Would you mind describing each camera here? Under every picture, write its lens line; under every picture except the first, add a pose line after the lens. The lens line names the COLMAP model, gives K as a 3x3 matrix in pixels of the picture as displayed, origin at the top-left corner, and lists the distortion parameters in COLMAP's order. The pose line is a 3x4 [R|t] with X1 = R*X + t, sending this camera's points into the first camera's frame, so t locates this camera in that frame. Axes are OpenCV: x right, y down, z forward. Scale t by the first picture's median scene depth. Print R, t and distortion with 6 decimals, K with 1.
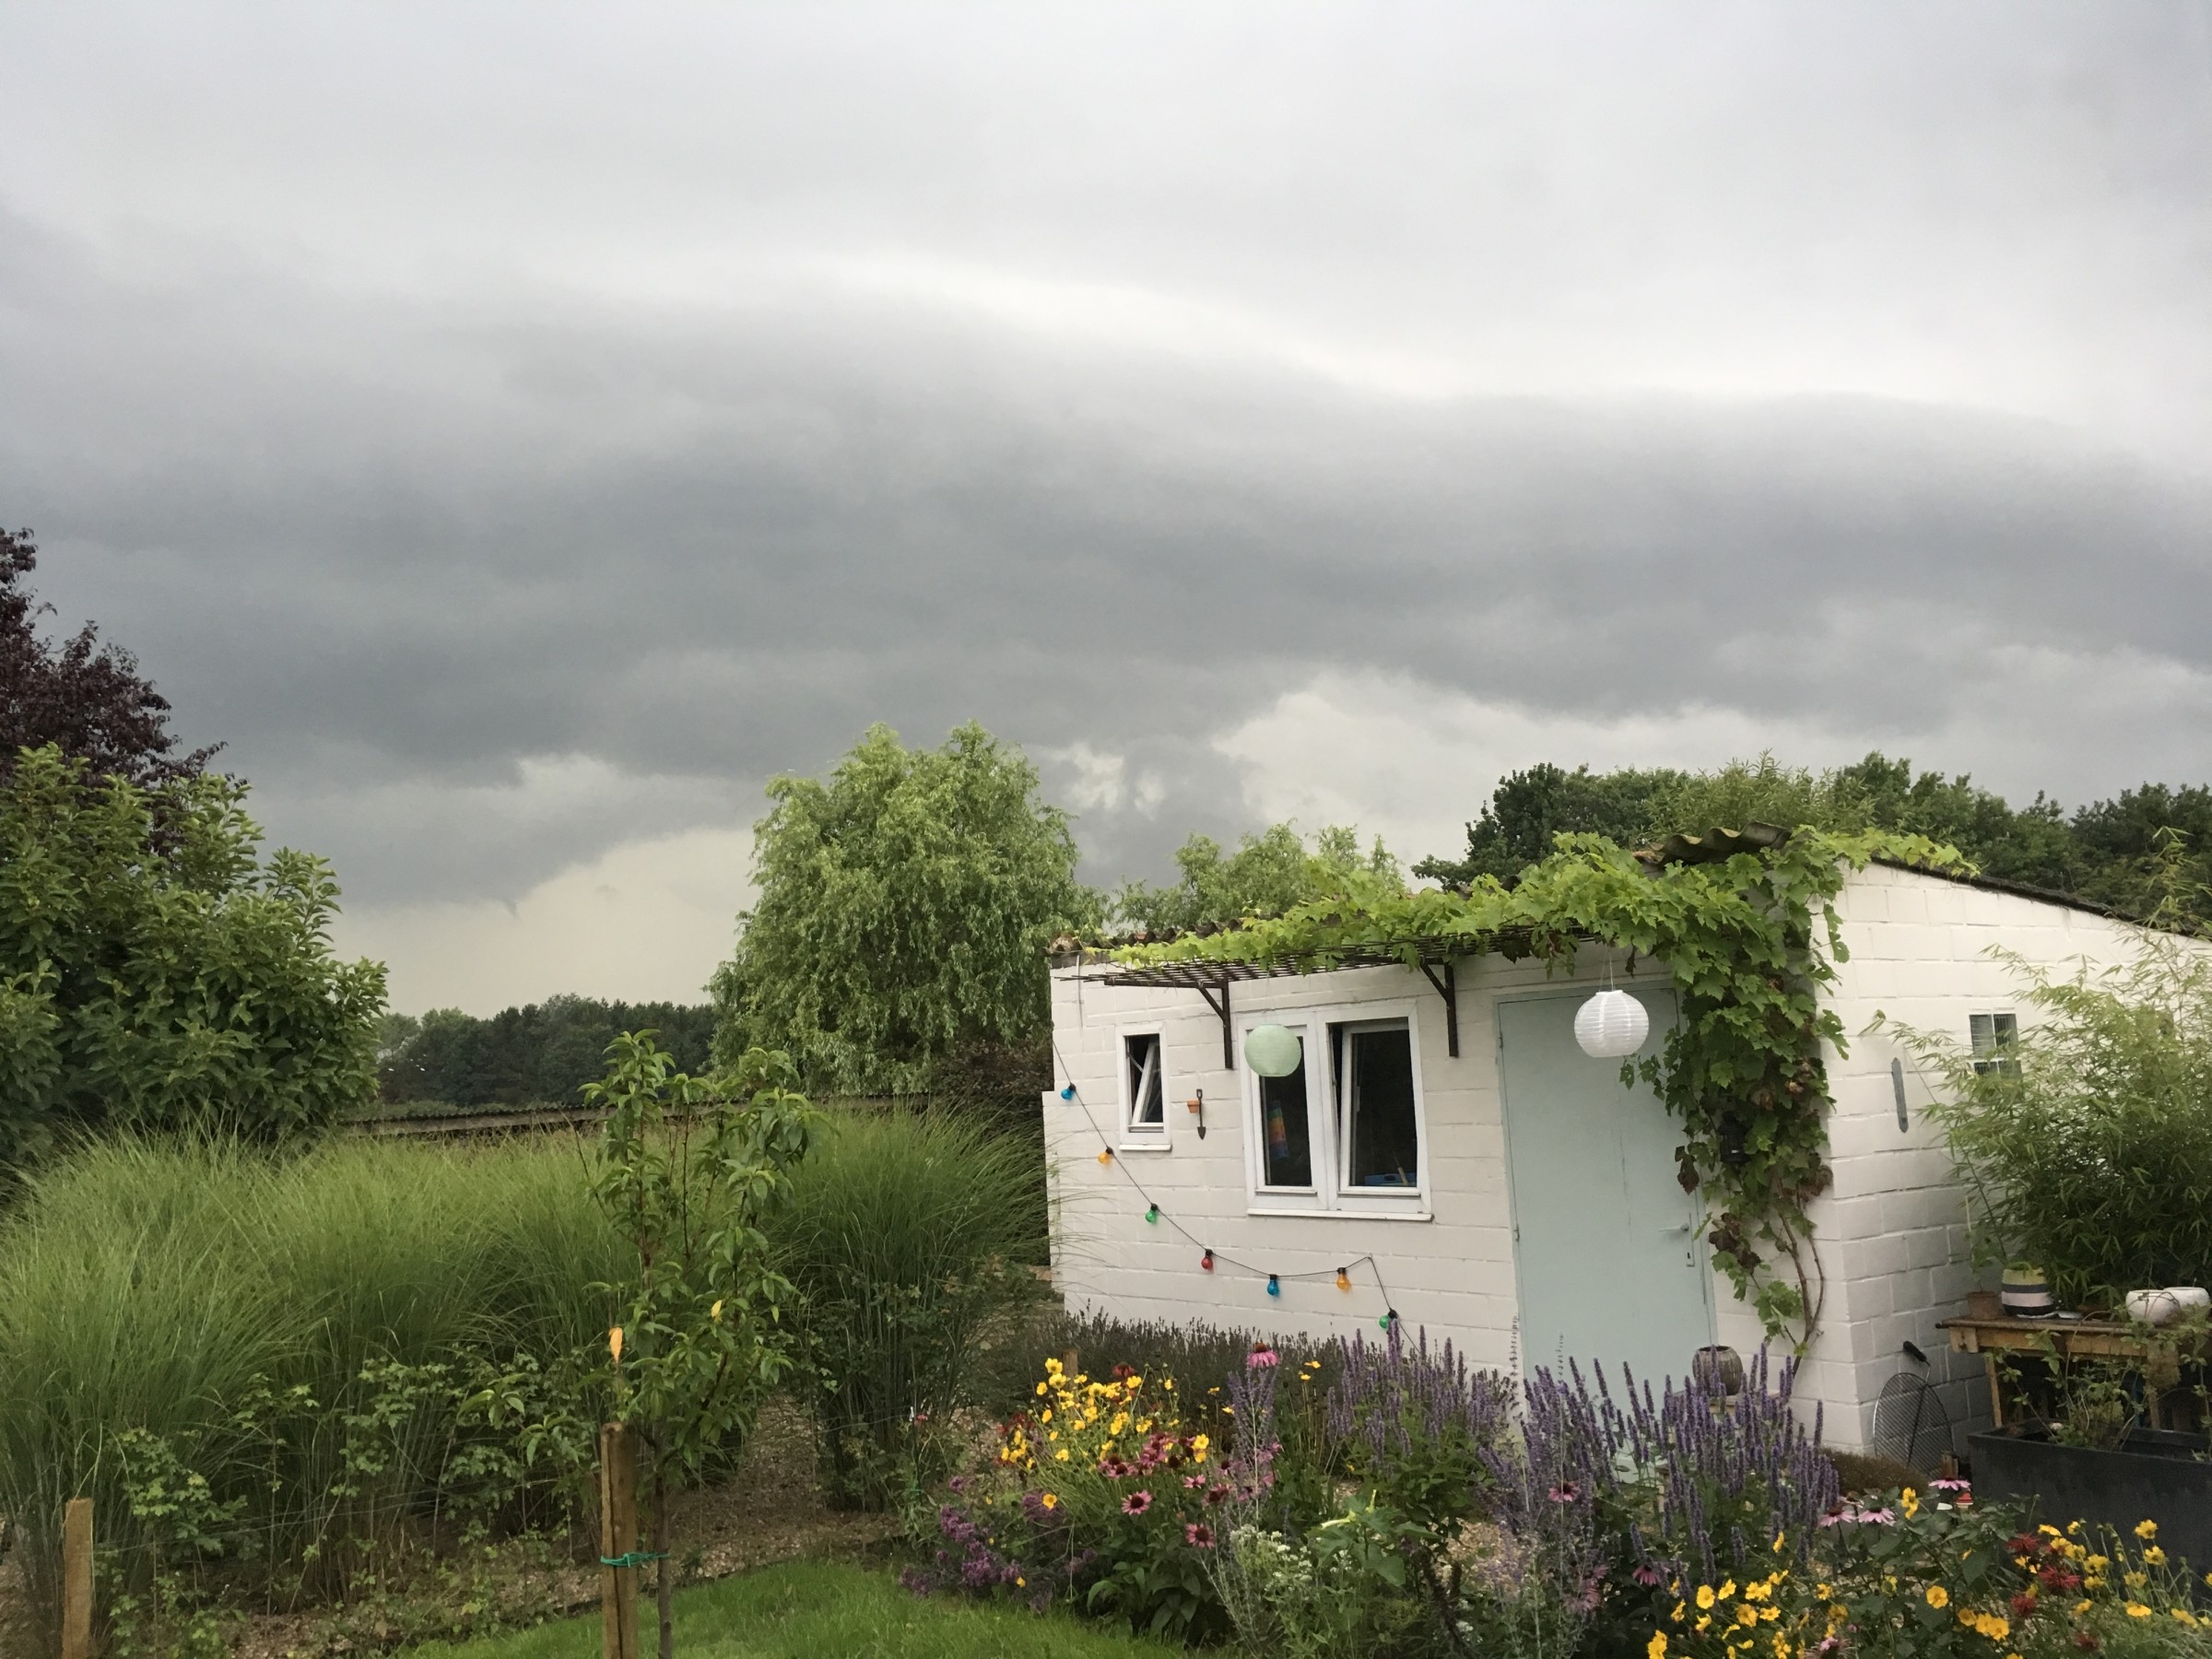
lens RADIAL K [[1875.6, 0, 1111.3], [0, 1875.6, 837.9], [0, 0, 1]] dist [0.046424, -0.048609]
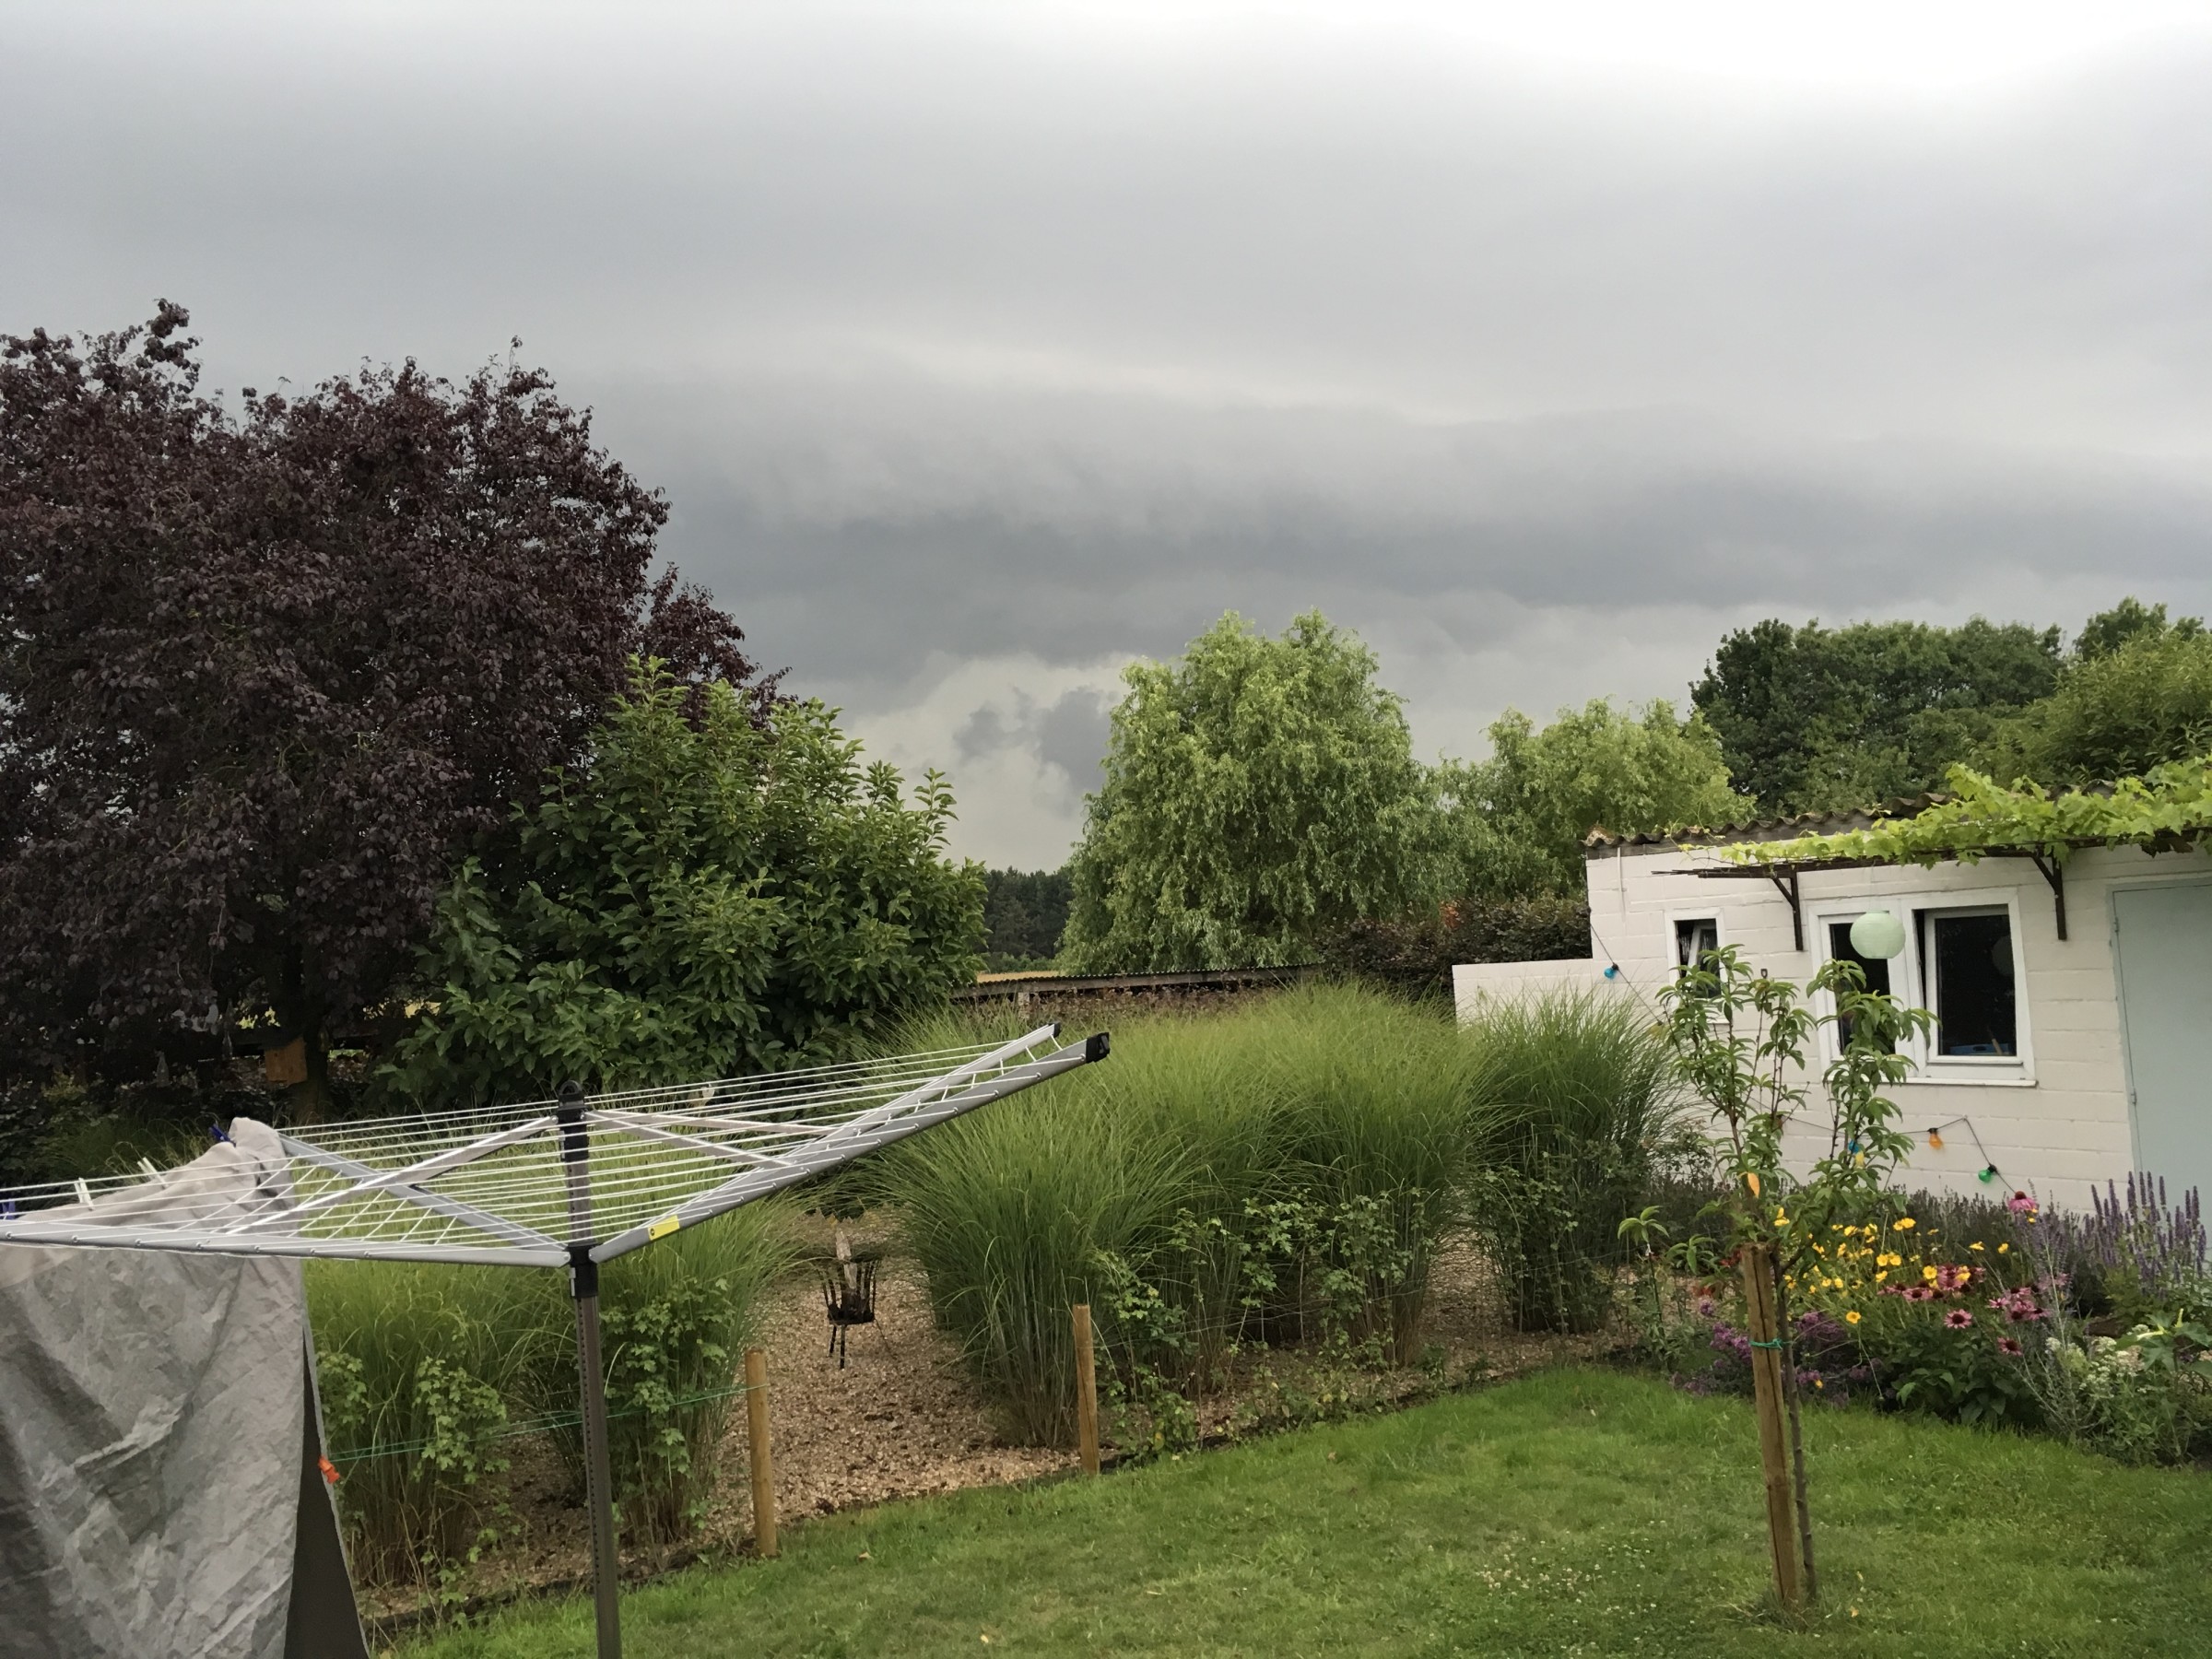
lens RADIAL K [[1875.6, 0, 1106.8], [0, 1875.6, 828.6], [0, 0, 1]] dist [0.046424, -0.048609]
pose [[0.995495, -0.017275, -0.093231, -0.100032], [0.023421, 0.997595, 0.065232, -0.012700], [0.091880, -0.067122, 0.993505, -0.056539]]
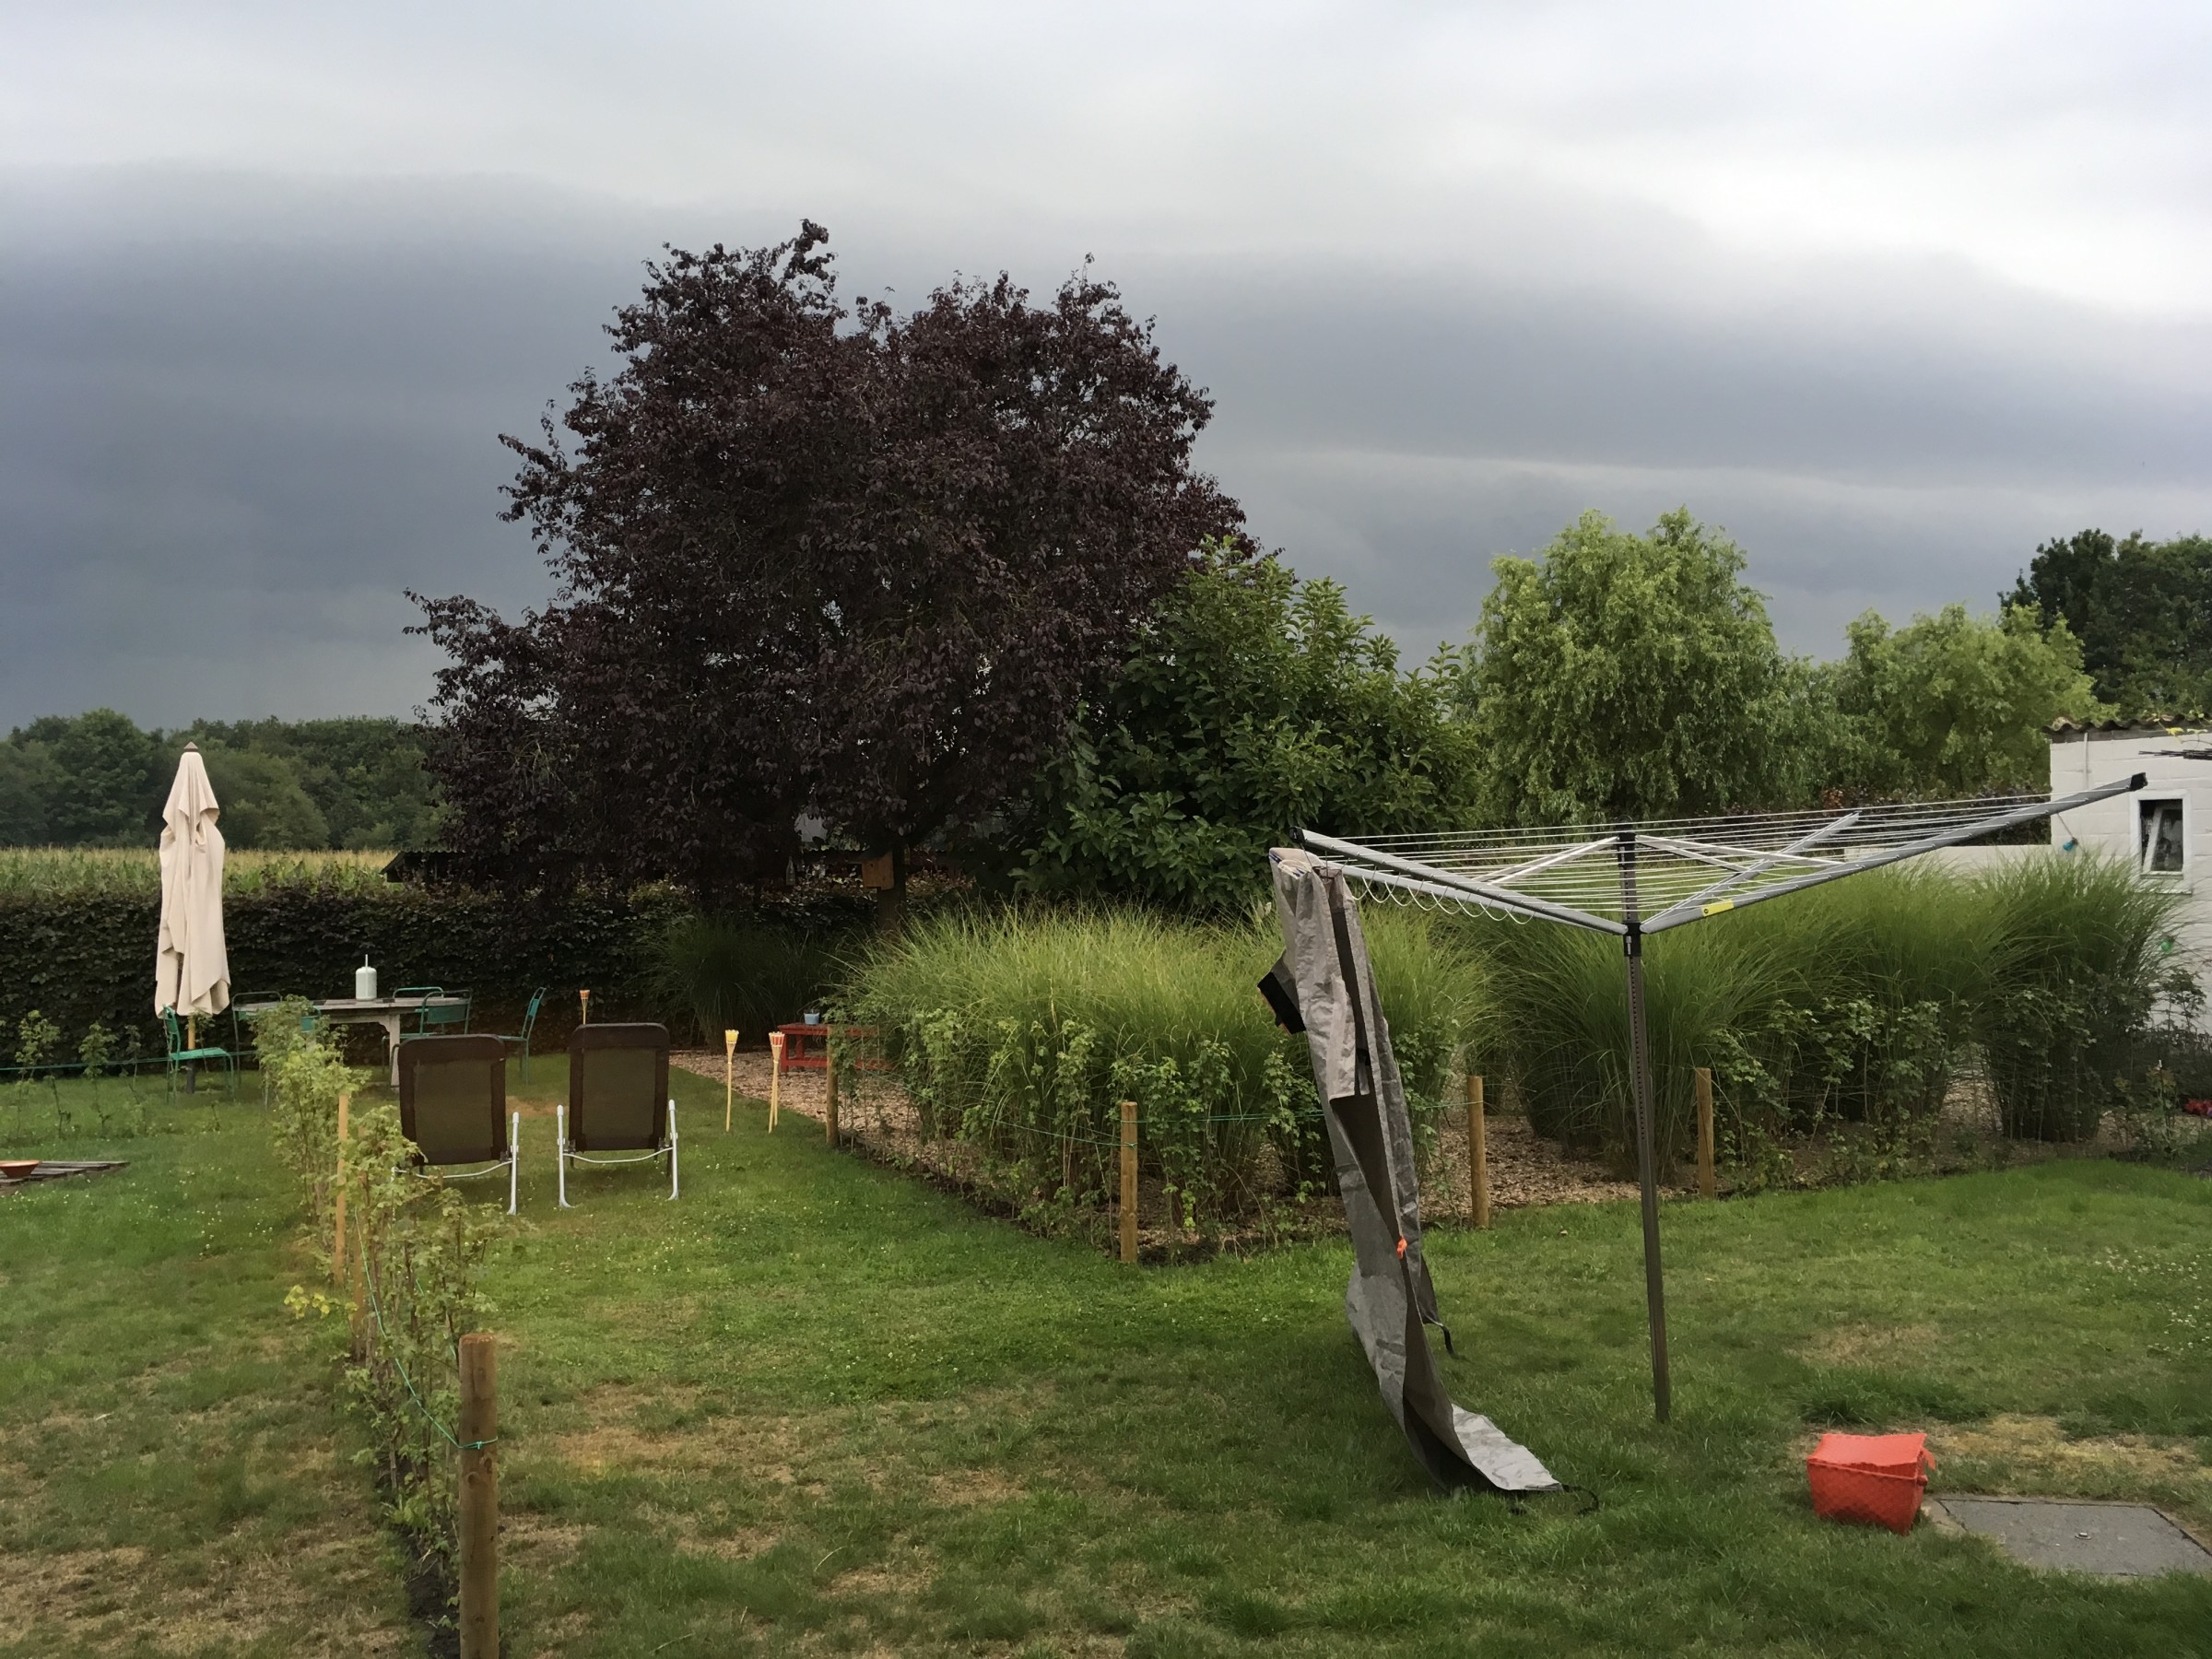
lens RADIAL K [[1875.6, 0, 1113.9], [0, 1875.6, 826.3], [0, 0, 1]] dist [0.046424, -0.048609]
pose [[0.976983, 0.032894, -0.210765, -0.173089], [-0.007484, 0.992716, 0.120241, -0.008906], [0.213185, -0.115897, 0.970113, -0.149504]]
